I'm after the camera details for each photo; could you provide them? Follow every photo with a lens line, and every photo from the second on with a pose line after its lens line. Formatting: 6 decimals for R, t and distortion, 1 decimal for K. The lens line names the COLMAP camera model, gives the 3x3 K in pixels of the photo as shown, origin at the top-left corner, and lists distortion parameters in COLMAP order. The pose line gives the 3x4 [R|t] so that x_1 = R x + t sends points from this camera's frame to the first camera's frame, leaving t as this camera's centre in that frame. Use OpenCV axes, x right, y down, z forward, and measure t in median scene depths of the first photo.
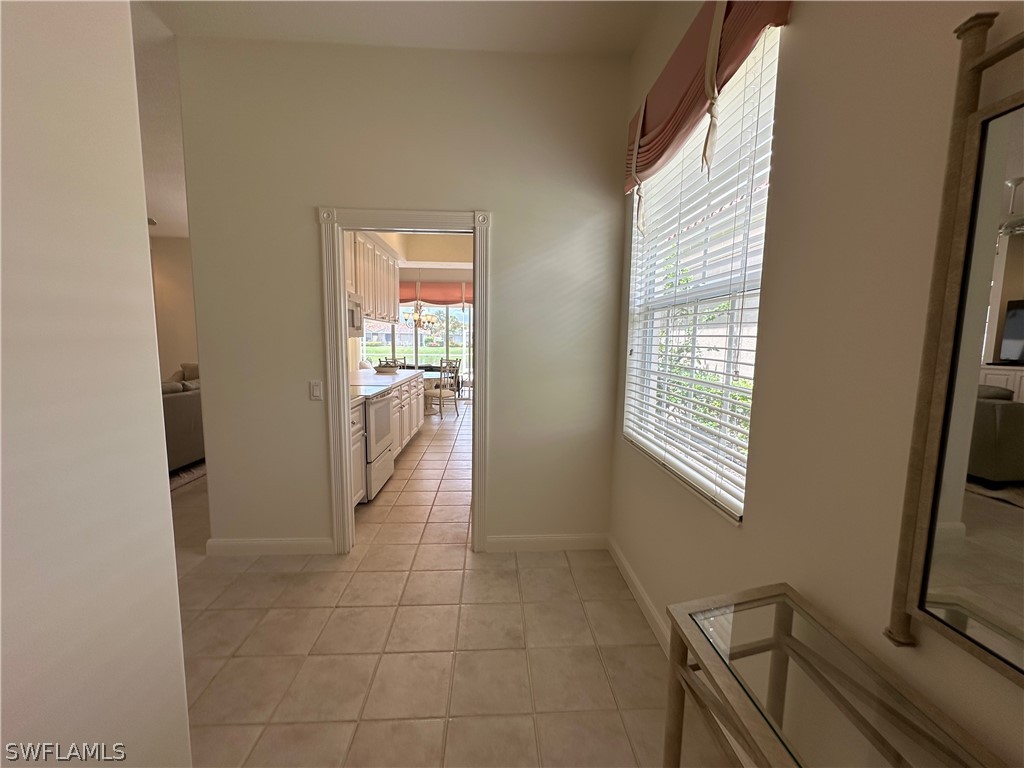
lens RADIAL K [[401.7, 0, 505.6], [0, 401.7, 387.8], [0, 0, 1]] dist [-0.013141, -0.000196]
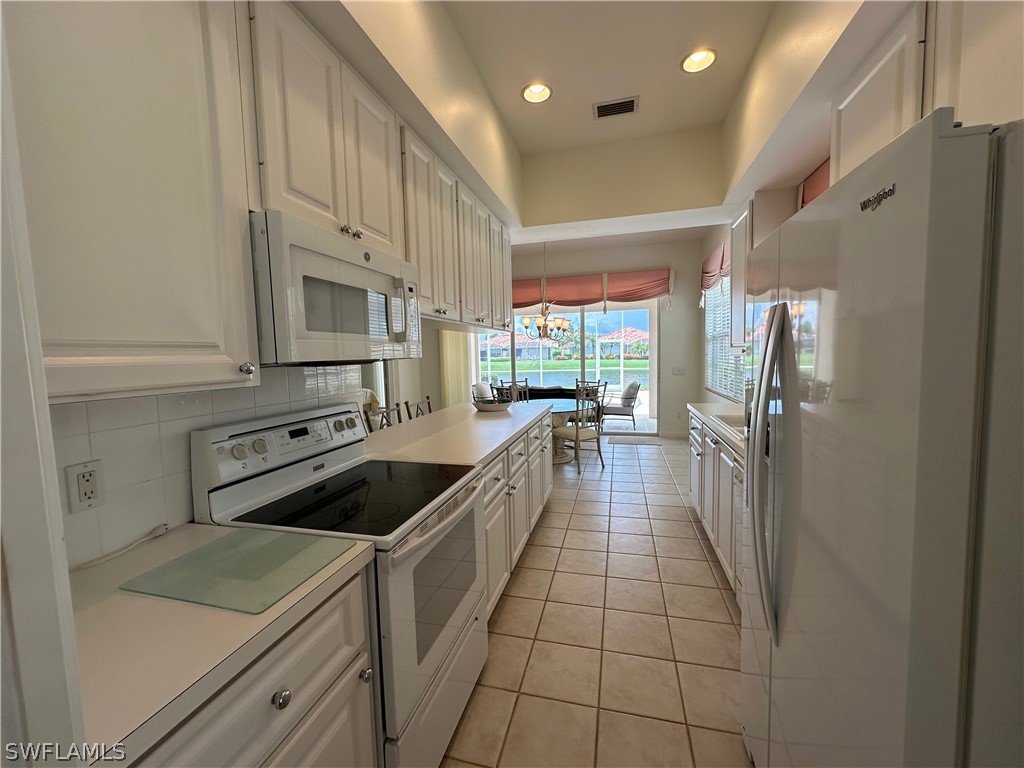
lens RADIAL K [[401.7, 0, 513.0], [0, 401.7, 385.3], [0, 0, 1]] dist [-0.013141, -0.000196]
pose [[0.955927, -0.015345, -0.293204, -0.064164], [0.004596, 0.999293, -0.037315, -0.040050], [0.293569, 0.034323, 0.955321, 0.315420]]
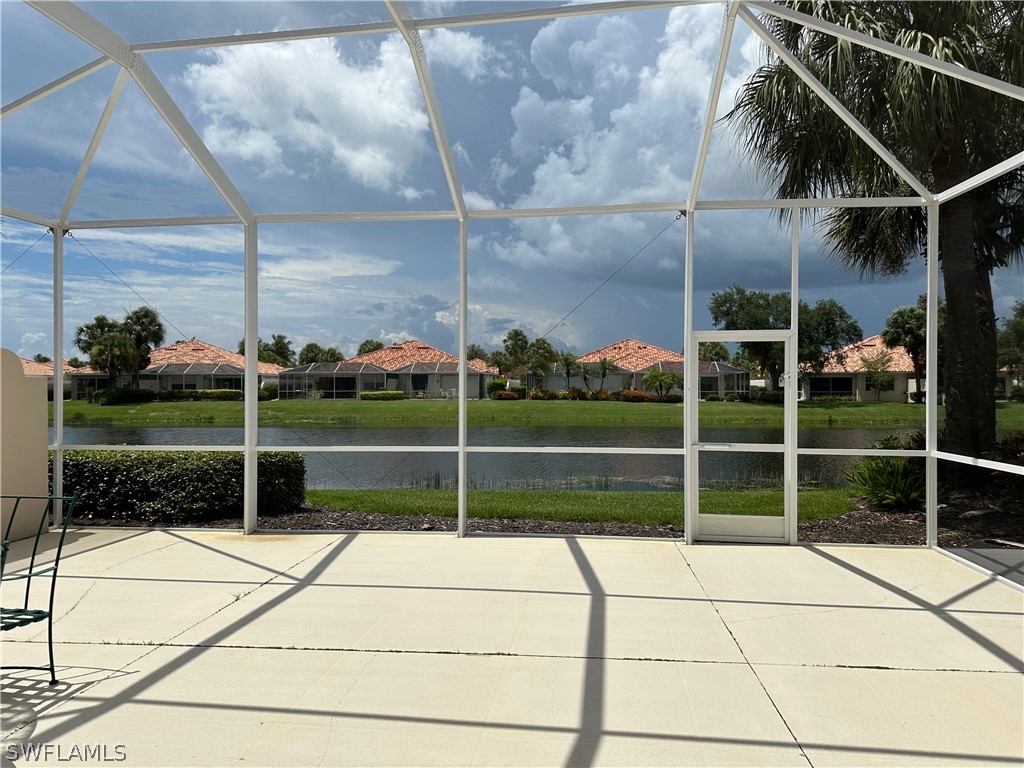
lens RADIAL K [[732.6, 0, 511.6], [0, 732.6, 381.6], [0, 0, 1]] dist [0.087323, -0.109833]
pose [[0.986598, -0.017656, -0.162210, -0.301955], [-0.002352, 0.992486, -0.122333, -0.156888], [0.163151, 0.121075, 0.979144, 1.359101]]
